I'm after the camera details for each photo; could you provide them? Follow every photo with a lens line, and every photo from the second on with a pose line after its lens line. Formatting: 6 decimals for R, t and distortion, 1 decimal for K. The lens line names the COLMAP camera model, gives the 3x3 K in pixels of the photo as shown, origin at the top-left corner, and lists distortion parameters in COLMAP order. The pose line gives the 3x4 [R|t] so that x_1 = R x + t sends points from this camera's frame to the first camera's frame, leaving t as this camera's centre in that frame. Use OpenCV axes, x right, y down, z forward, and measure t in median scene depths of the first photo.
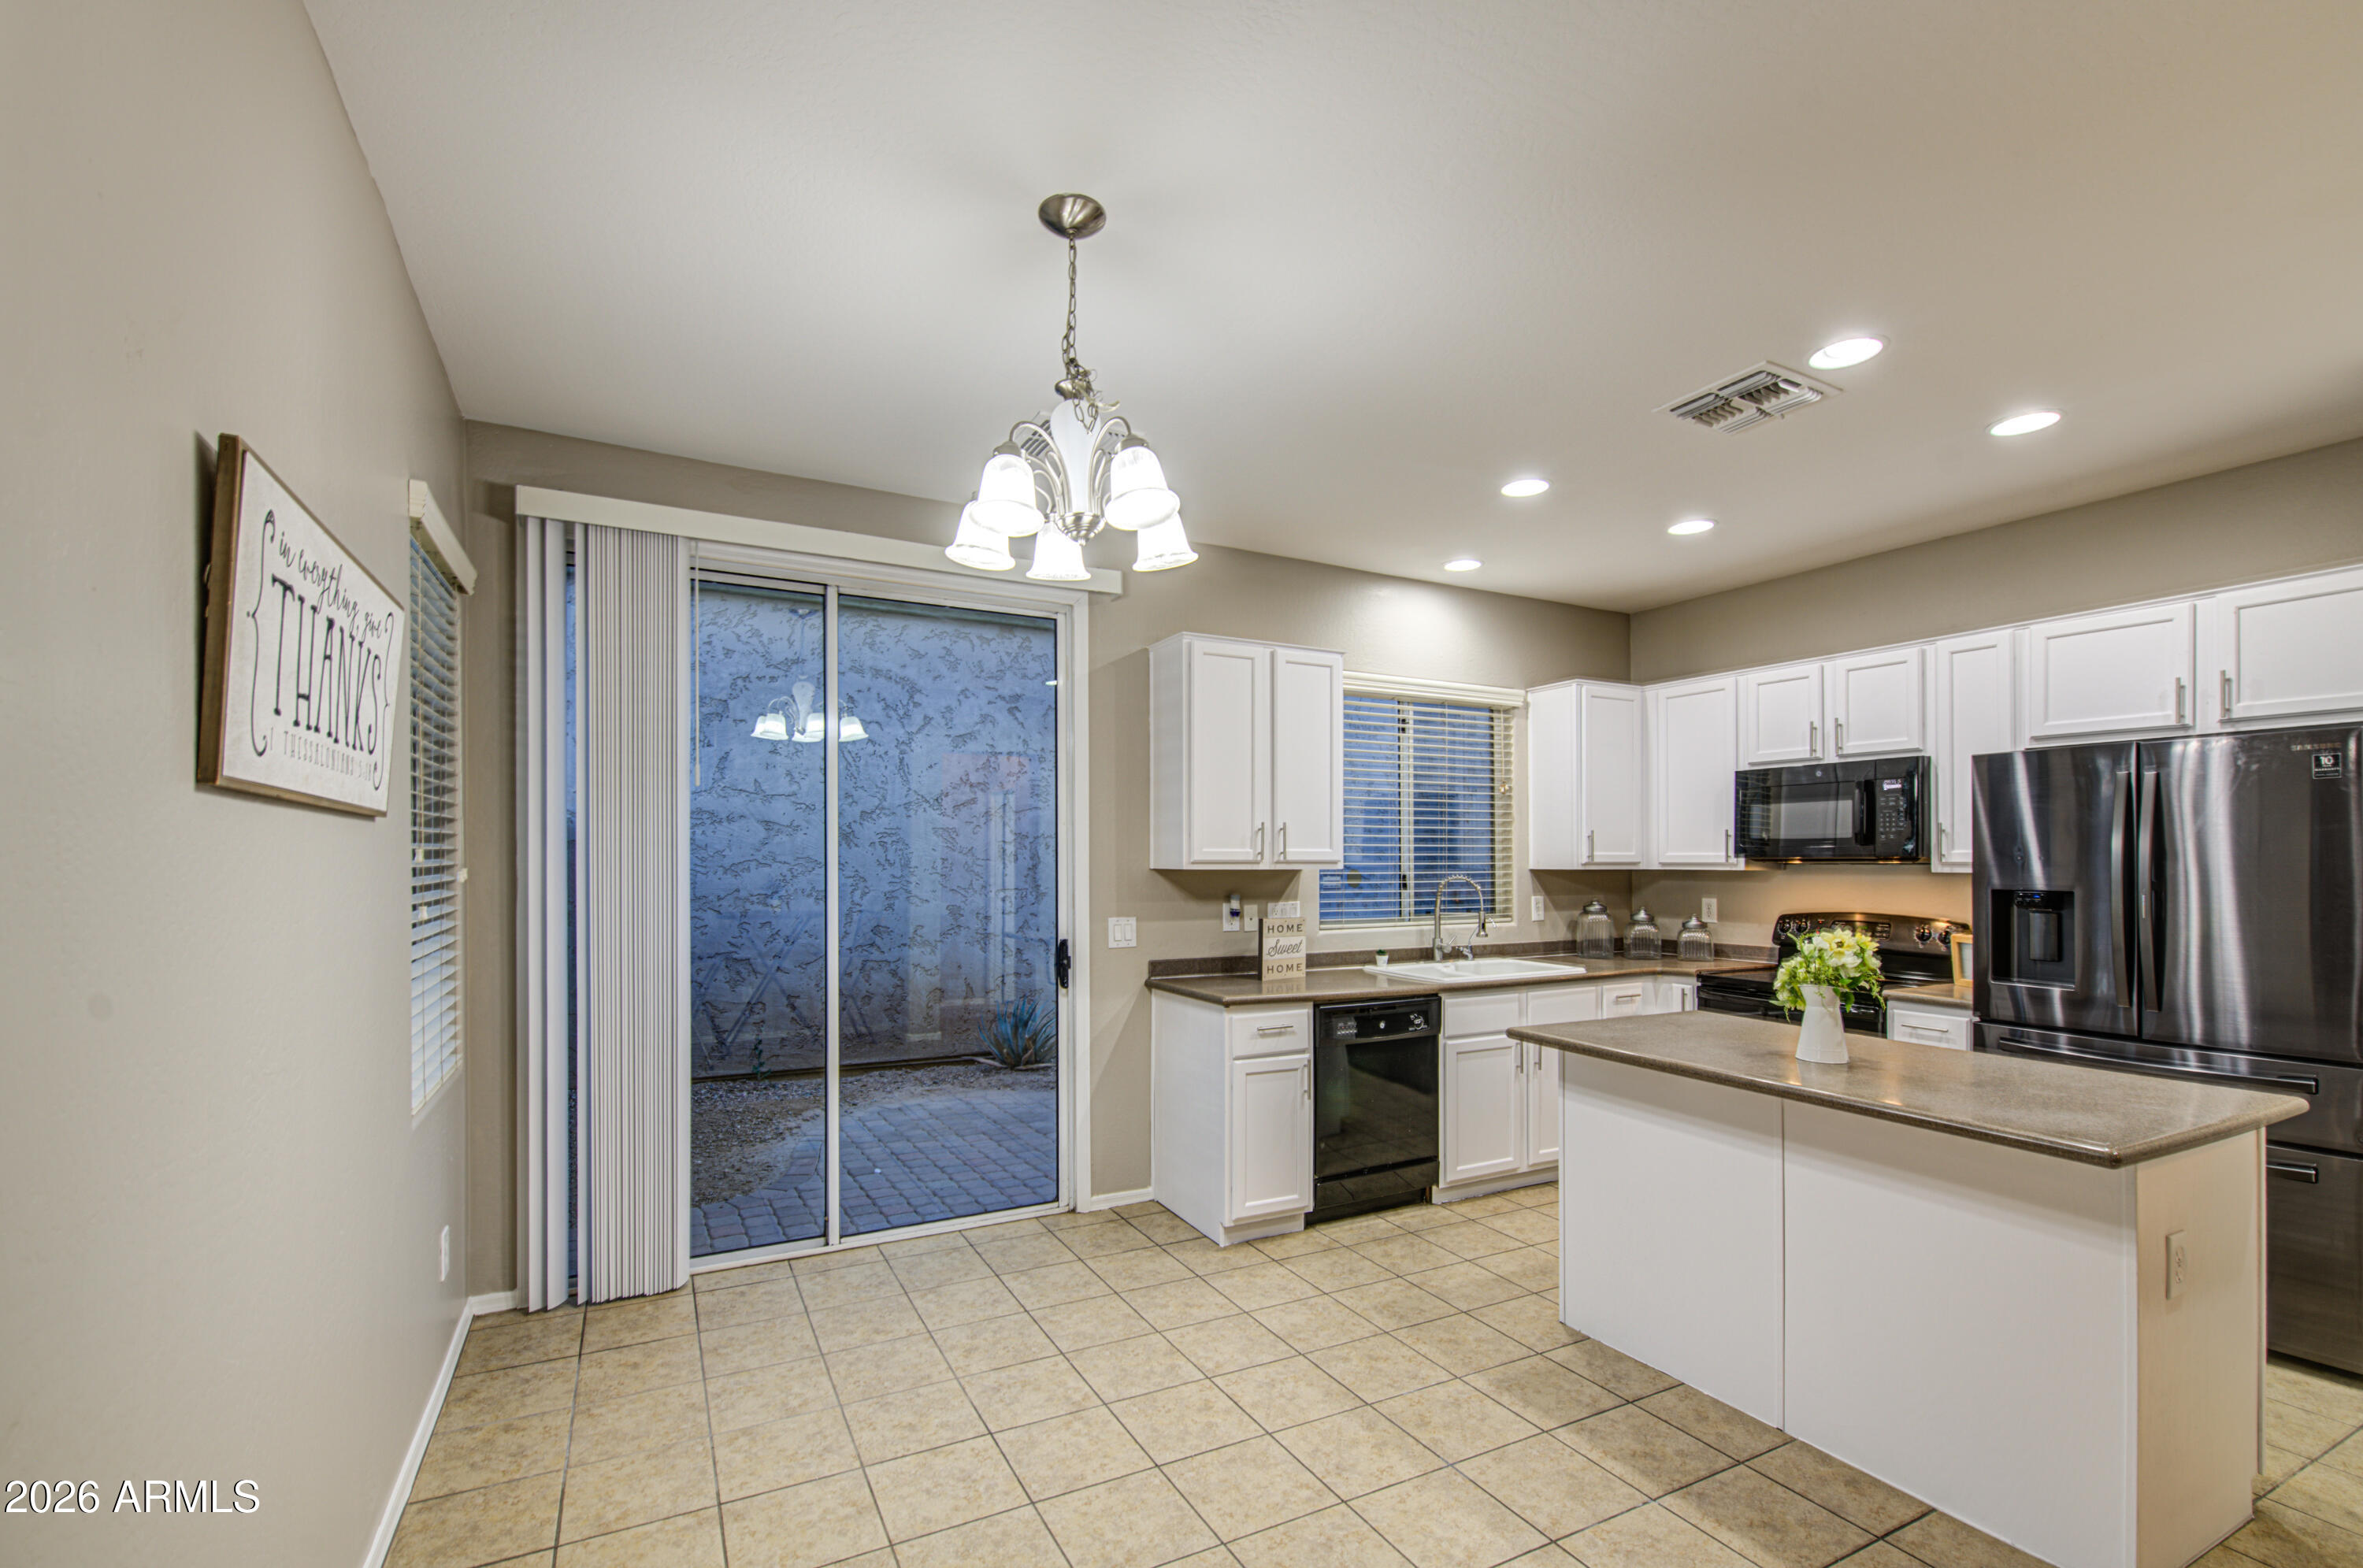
lens RADIAL K [[1013.5, 0, 1172.6], [0, 1013.5, 856.5], [0, 0, 1]] dist [0.000892, -0.001977]
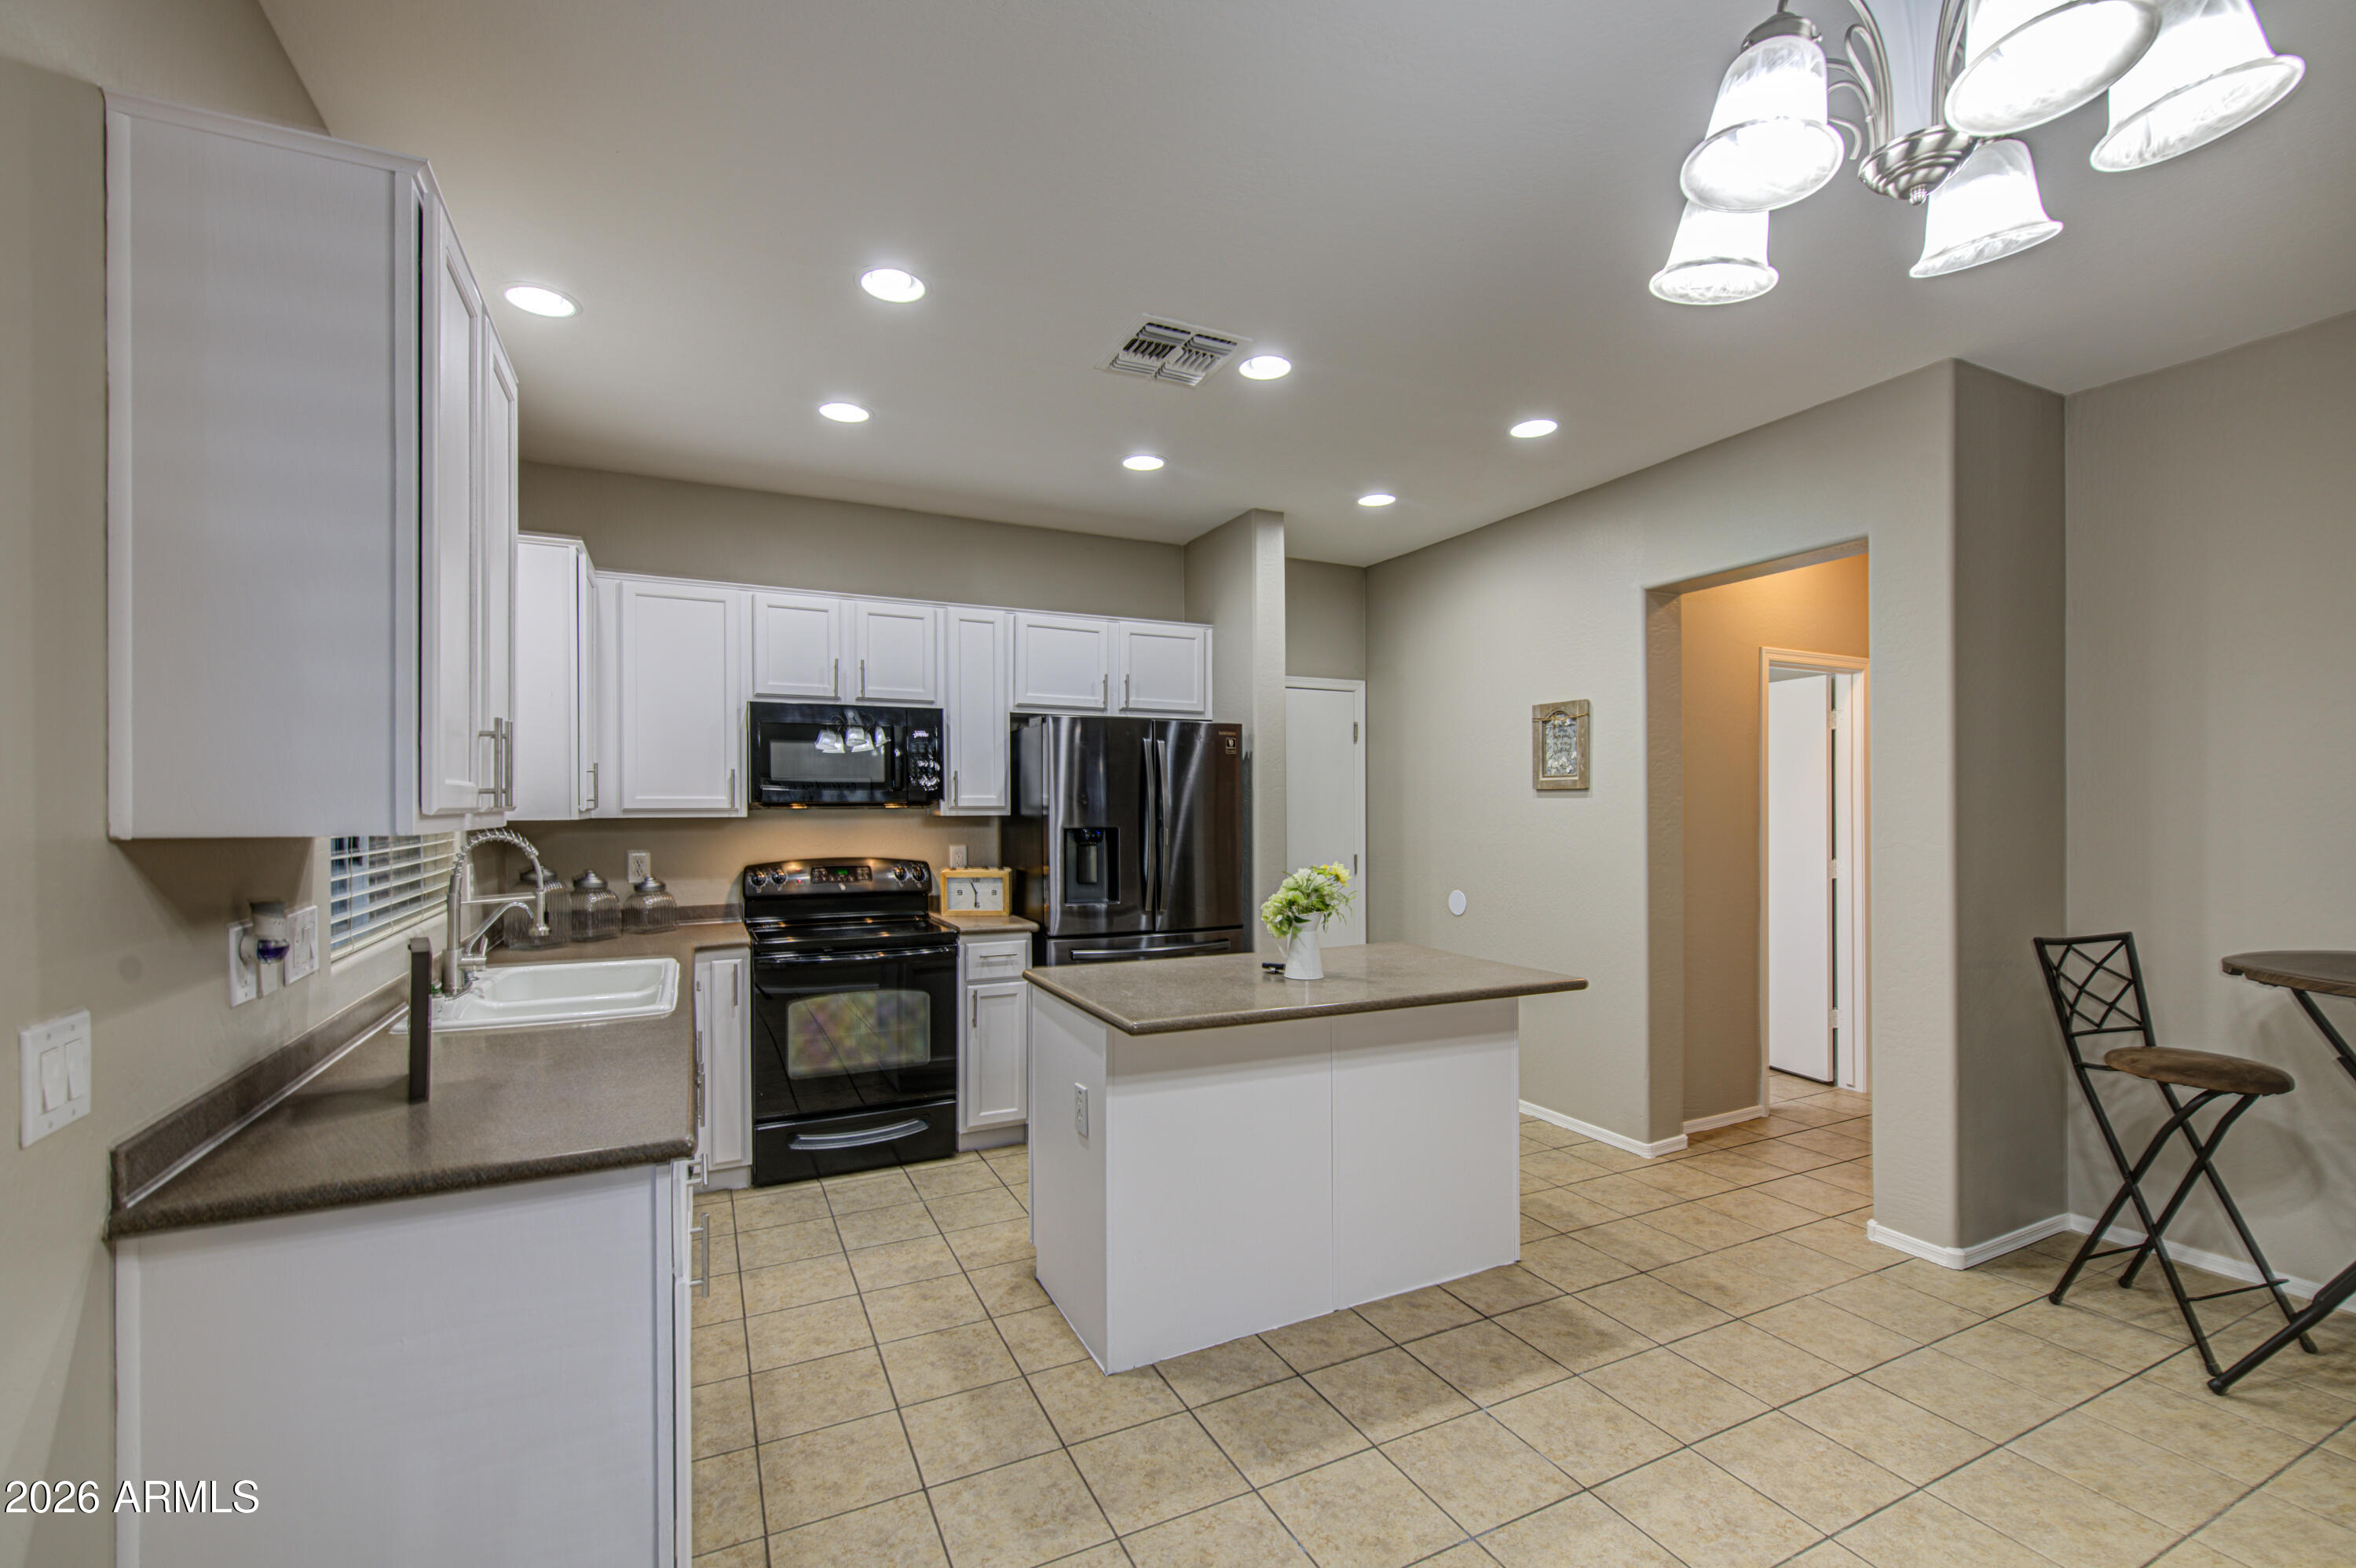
lens RADIAL K [[1010.5, 0, 1166.0], [0, 1010.5, 799.9], [0, 0, 1]] dist [0.000892, -0.001977]
pose [[0.024348, 0.002991, 0.999699, -0.311108], [-0.002016, 0.999994, -0.002943, 0.001131], [-0.999702, -0.001944, 0.024354, 0.686041]]
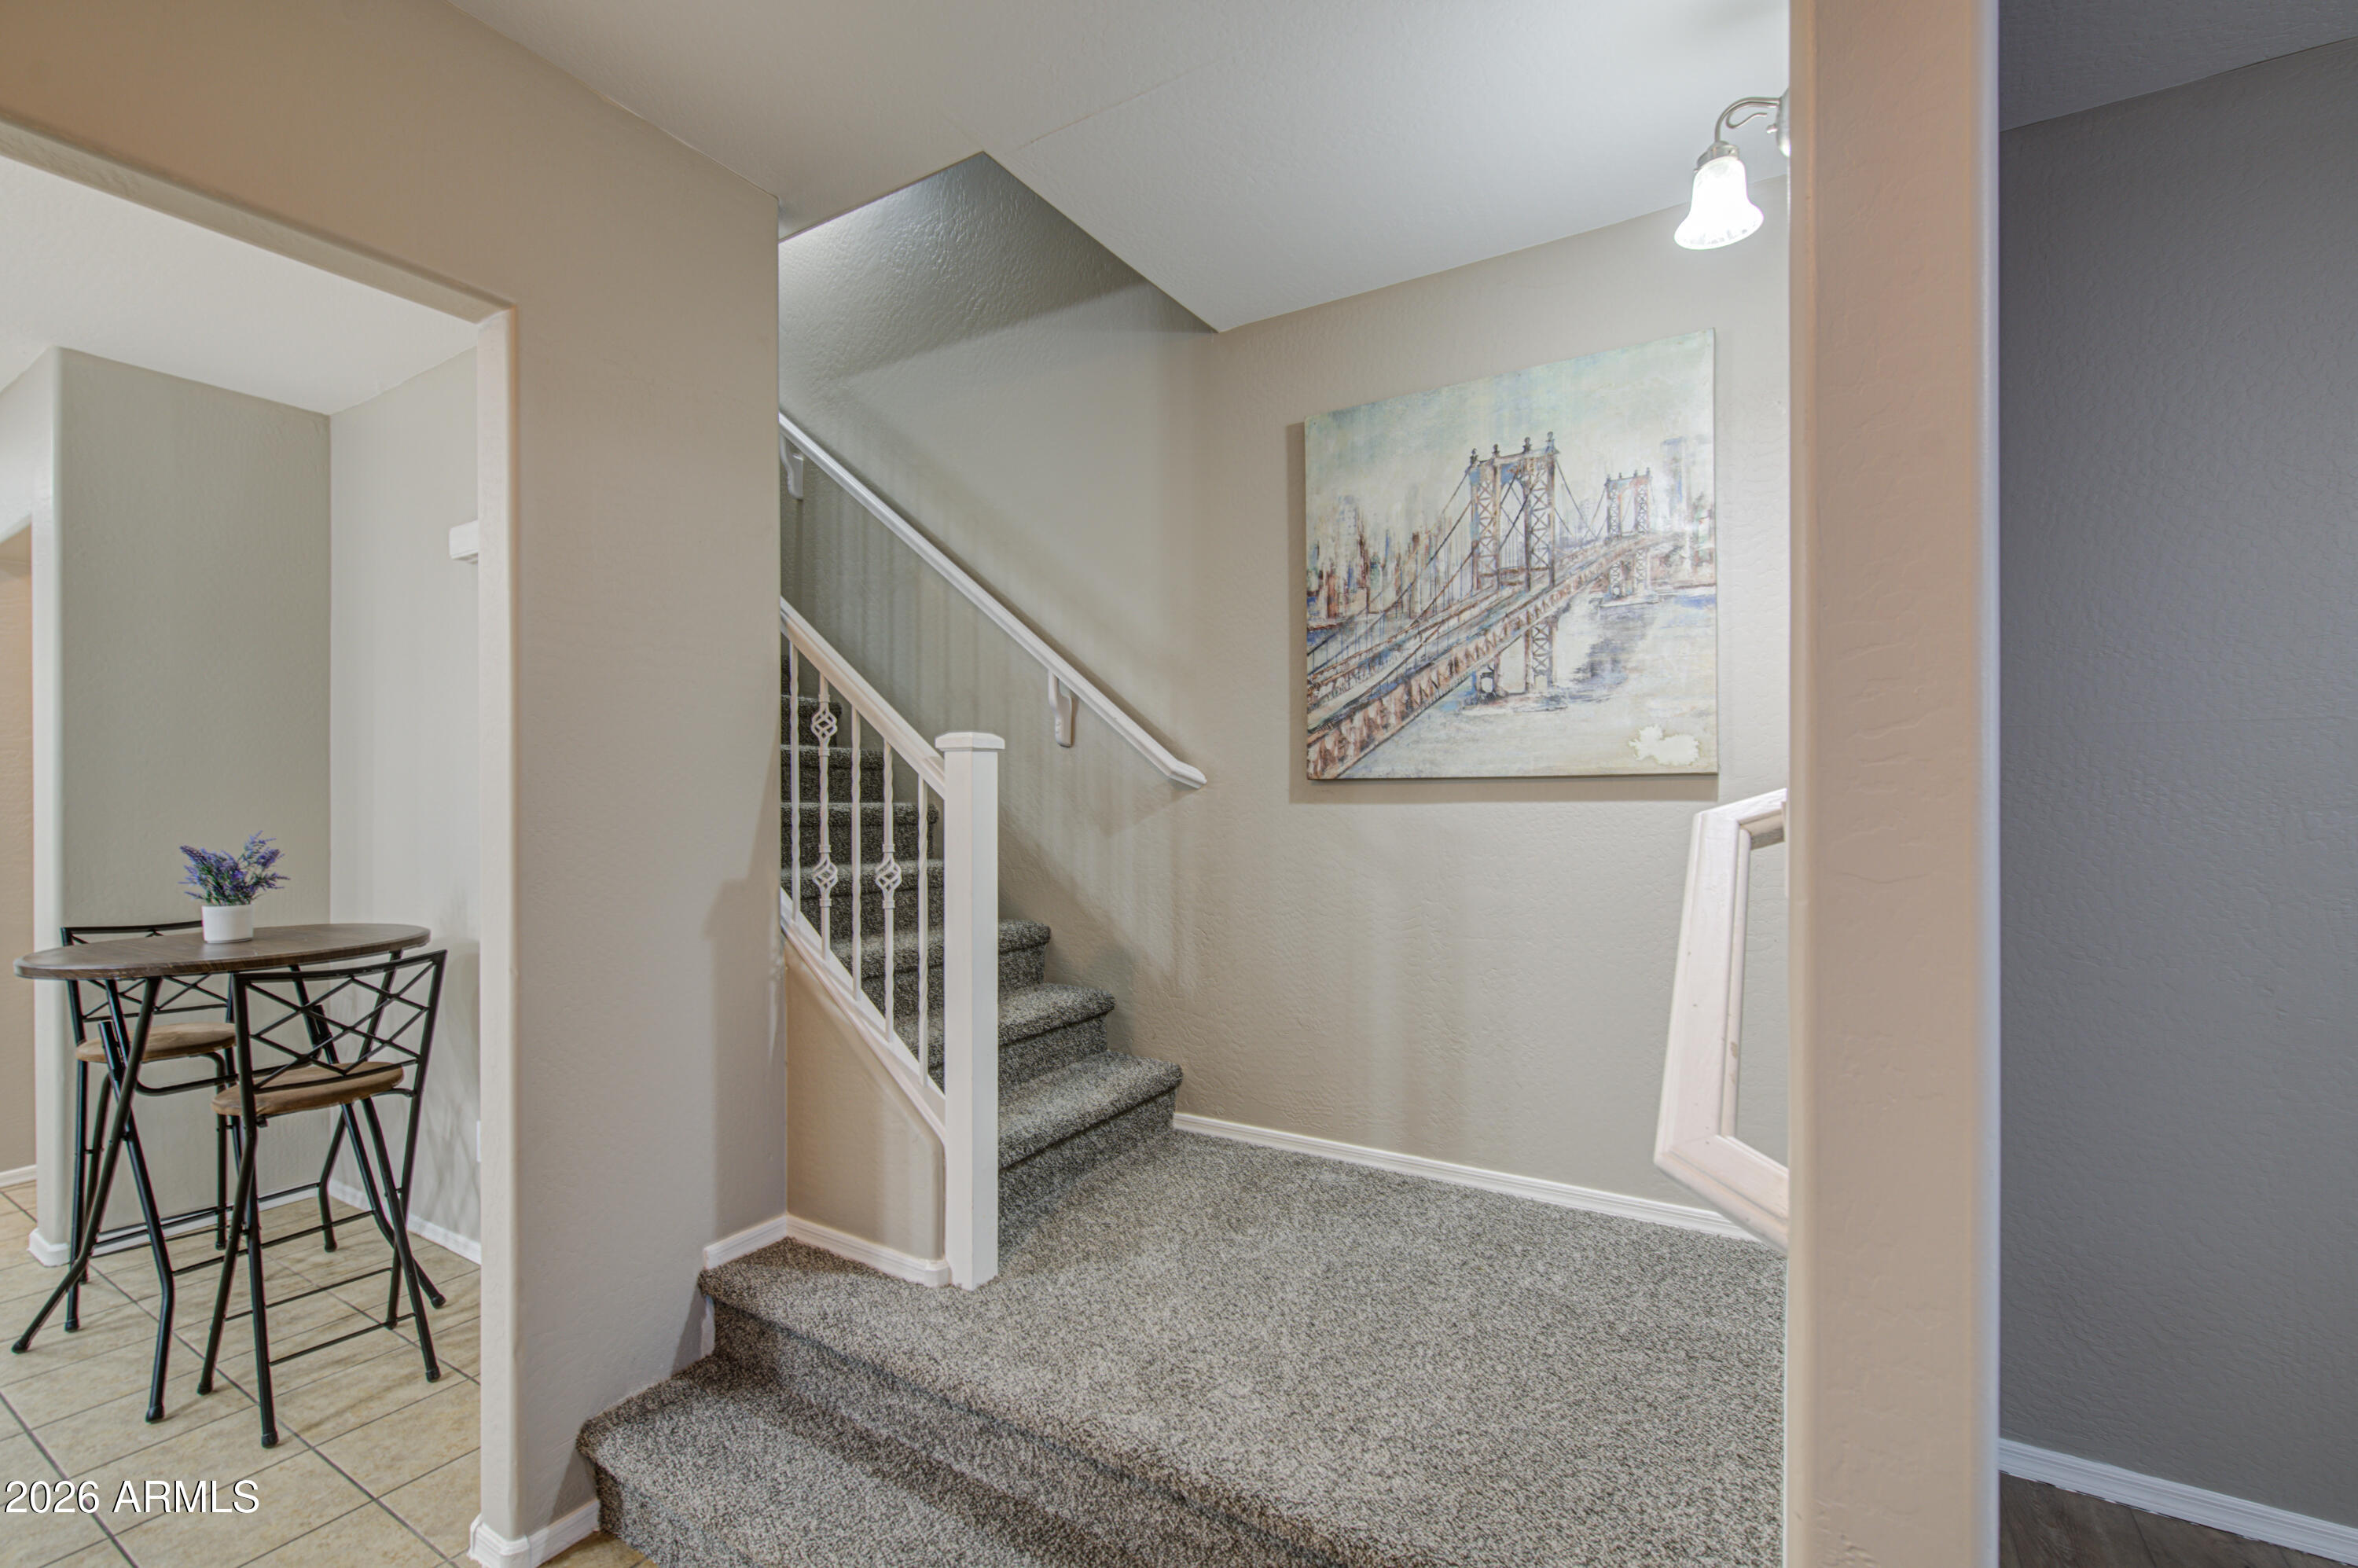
lens RADIAL K [[1011.5, 0, 1171.2], [0, 1011.5, 795.3], [0, 0, 1]] dist [0.000892, -0.001977]
pose [[-0.521220, 0.000363, 0.853422, -0.596450], [-0.002279, 0.999996, -0.001818, 0.000578], [-0.853419, -0.002893, -0.521217, -0.156610]]
